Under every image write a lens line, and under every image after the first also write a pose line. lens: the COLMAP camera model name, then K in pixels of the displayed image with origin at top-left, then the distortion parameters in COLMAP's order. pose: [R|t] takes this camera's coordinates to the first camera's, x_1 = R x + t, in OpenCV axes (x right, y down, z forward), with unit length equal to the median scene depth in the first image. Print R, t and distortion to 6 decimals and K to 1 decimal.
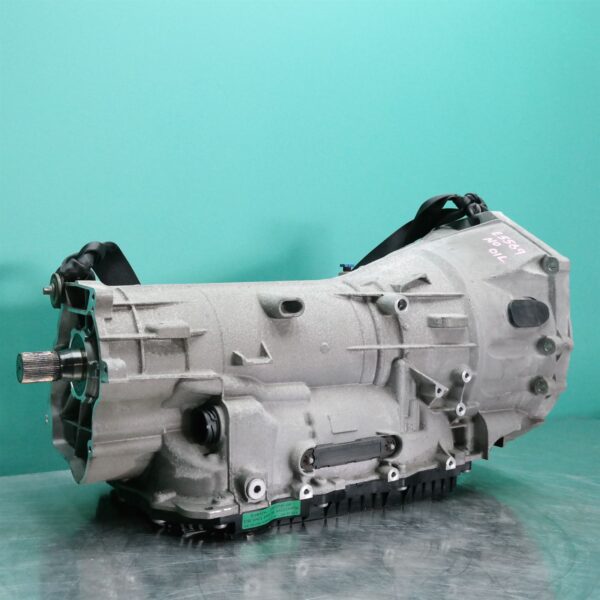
lens RADIAL K [[724.9, 0, 300.0], [0, 724.9, 300.0], [0, 0, 1]] dist [-0.005757, -0.003517]
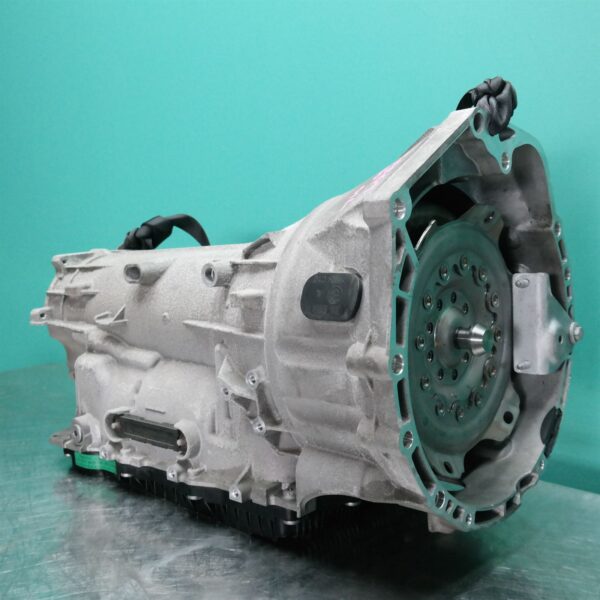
lens RADIAL K [[724.9, 0, 300.0], [0, 724.9, 300.0], [0, 0, 1]] dist [-0.005757, -0.003517]
pose [[0.246798, 0.065729, -0.966835, 0.919860], [0.000642, 0.997686, 0.067990, -0.019551], [0.969067, -0.017400, 0.246185, 0.885758]]
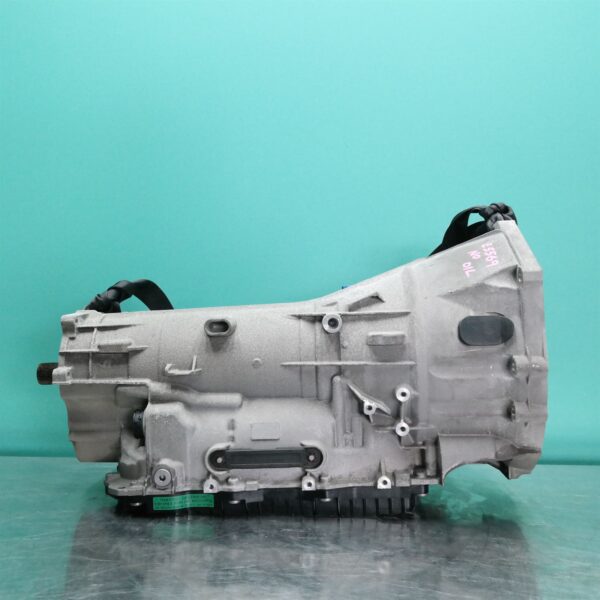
lens RADIAL K [[724.9, 0, 300.0], [0, 724.9, 300.0], [0, 0, 1]] dist [-0.005757, -0.003517]
pose [[0.811385, -0.038635, -0.583233, 0.702874], [0.016003, 0.998907, -0.043908, 0.017735], [0.584292, 0.026292, 0.811117, 0.120976]]
